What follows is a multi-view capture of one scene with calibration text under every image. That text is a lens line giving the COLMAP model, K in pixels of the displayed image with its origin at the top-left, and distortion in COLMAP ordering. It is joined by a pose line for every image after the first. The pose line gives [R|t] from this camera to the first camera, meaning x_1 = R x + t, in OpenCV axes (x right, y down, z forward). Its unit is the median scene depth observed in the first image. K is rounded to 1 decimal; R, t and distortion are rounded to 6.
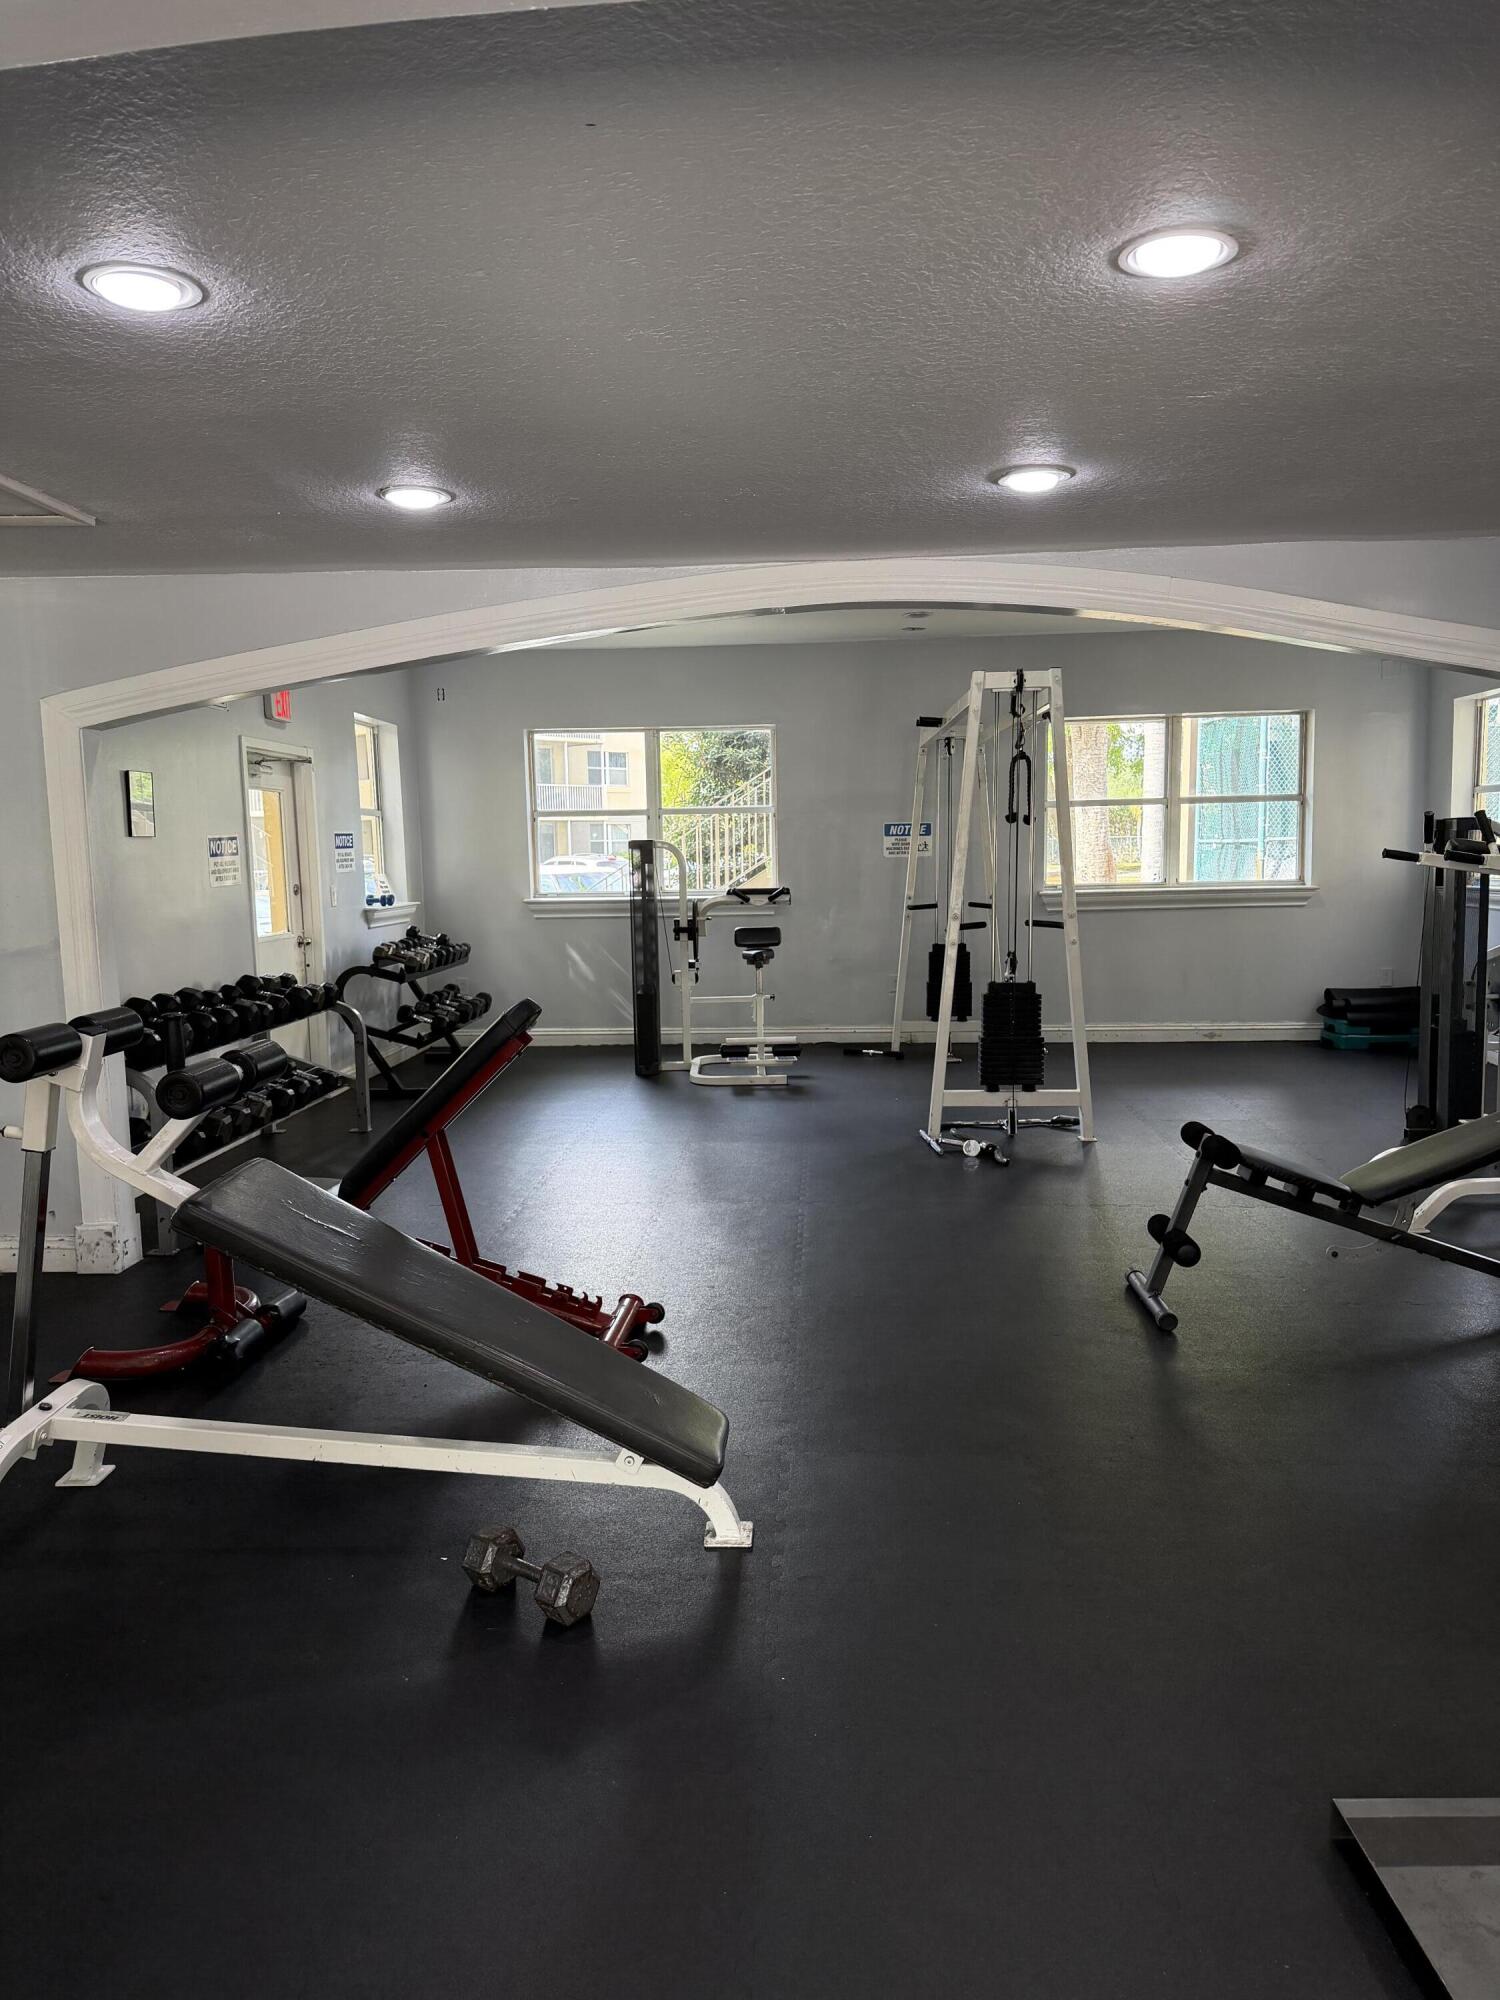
lens RADIAL K [[1401.0, 0, 750.0], [0, 1401.0, 1000.0], [0, 0, 1]] dist [0.161376, -0.346641]
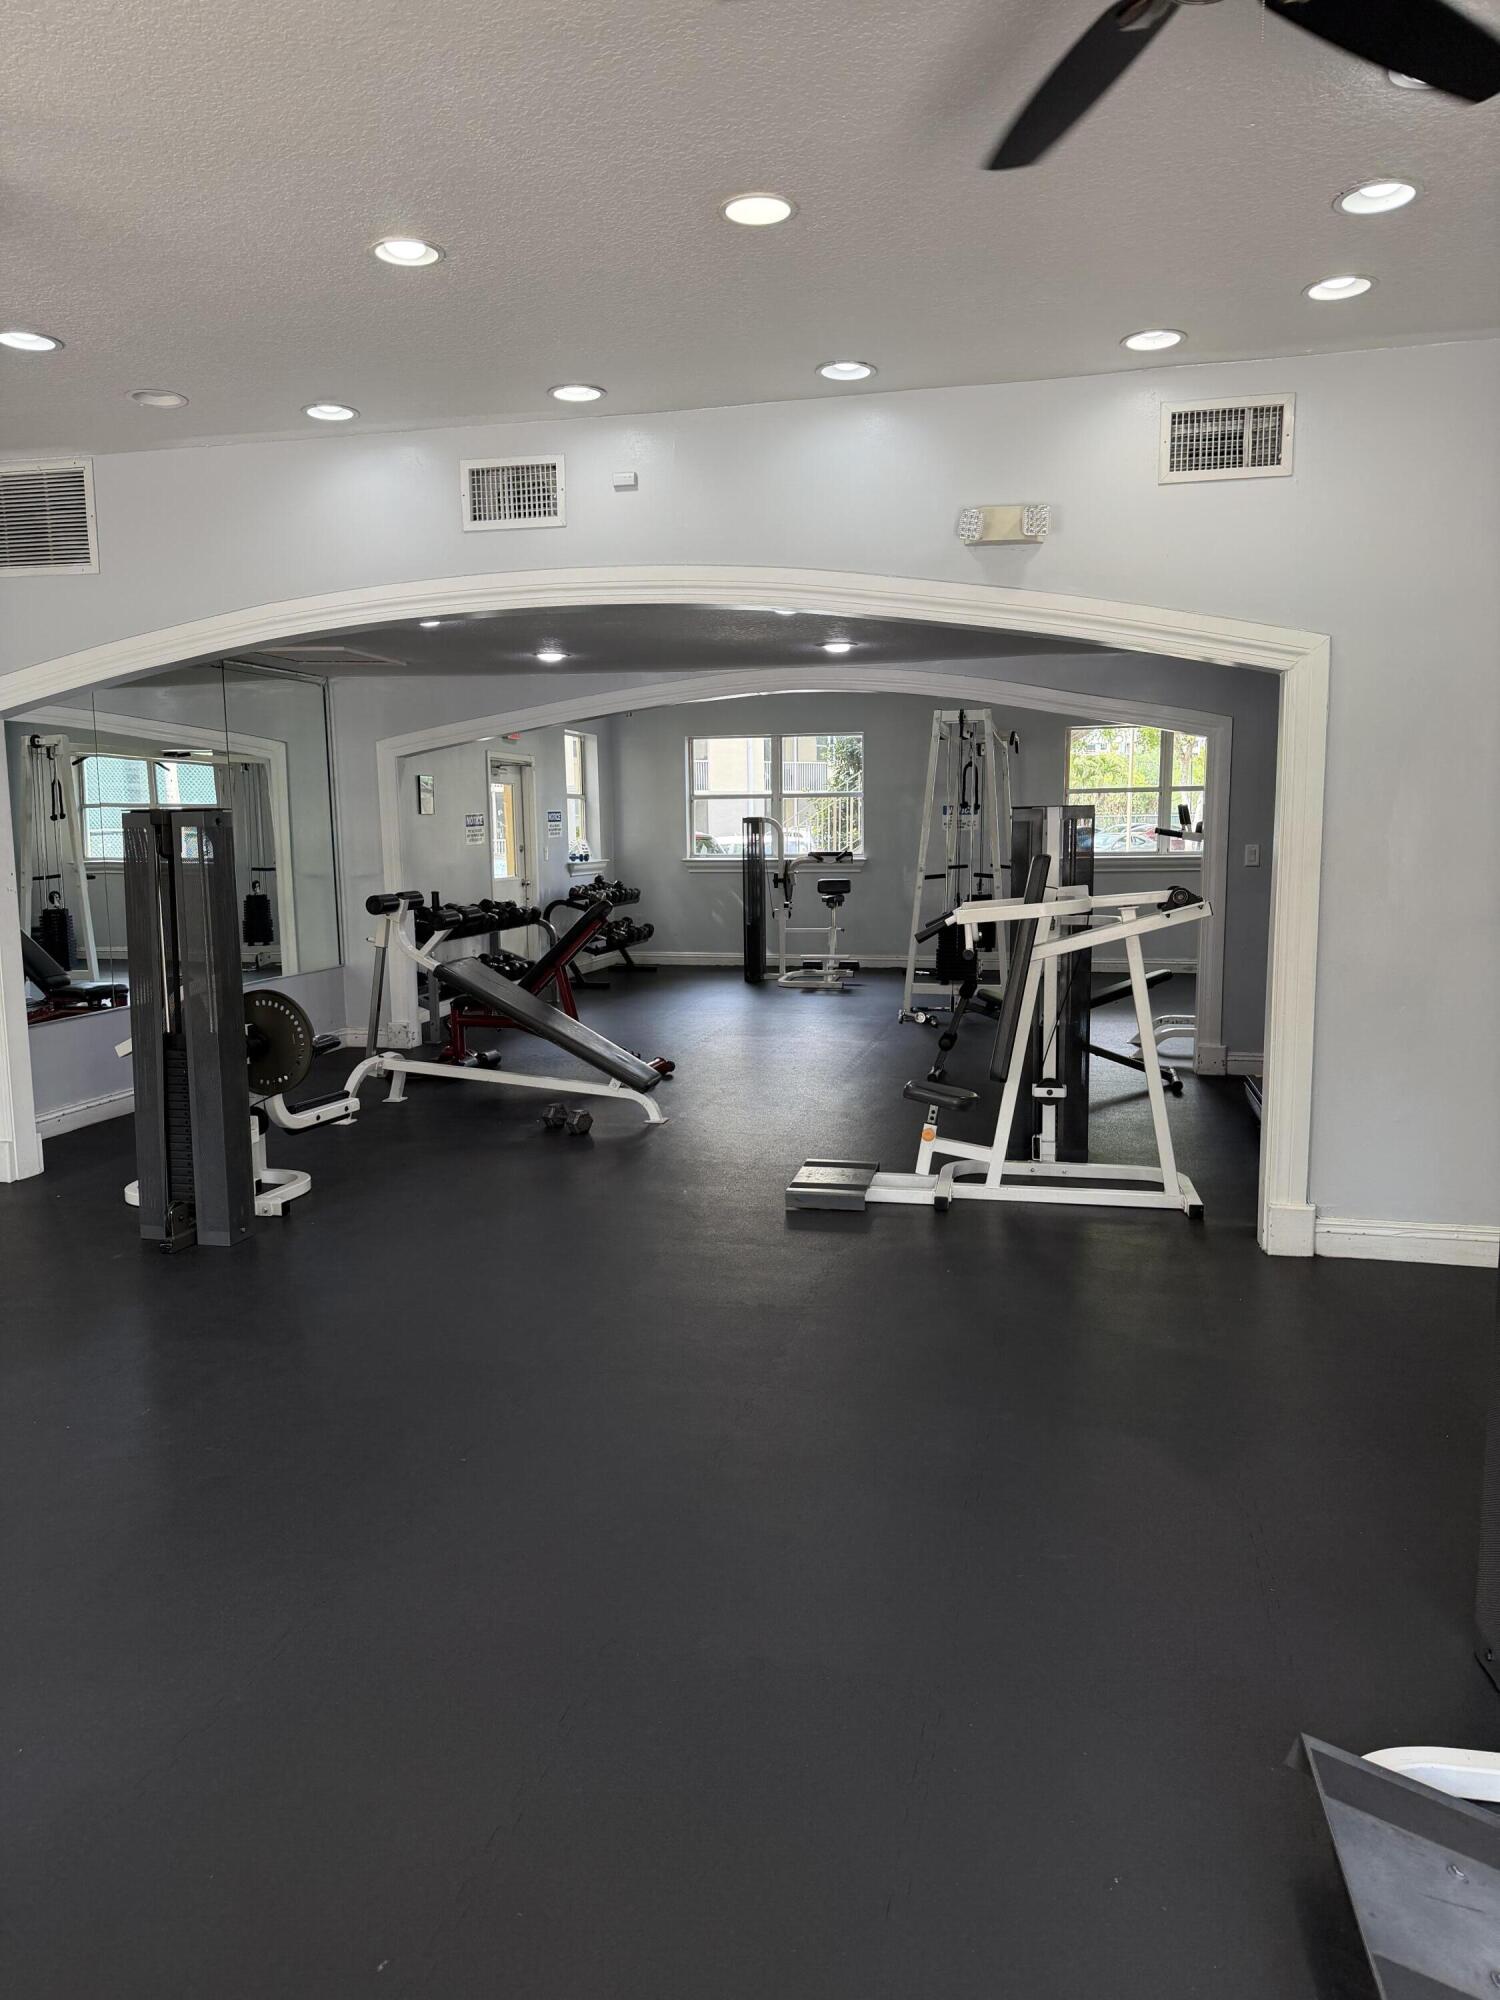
lens RADIAL K [[1401.0, 0, 750.0], [0, 1401.0, 1000.0], [0, 0, 1]] dist [0.161376, -0.346641]
pose [[0.983628, 0.031177, -0.177494, 0.184623], [-0.027733, 0.999376, 0.021855, 0.042308], [0.178064, -0.016575, 0.983879, -0.423422]]
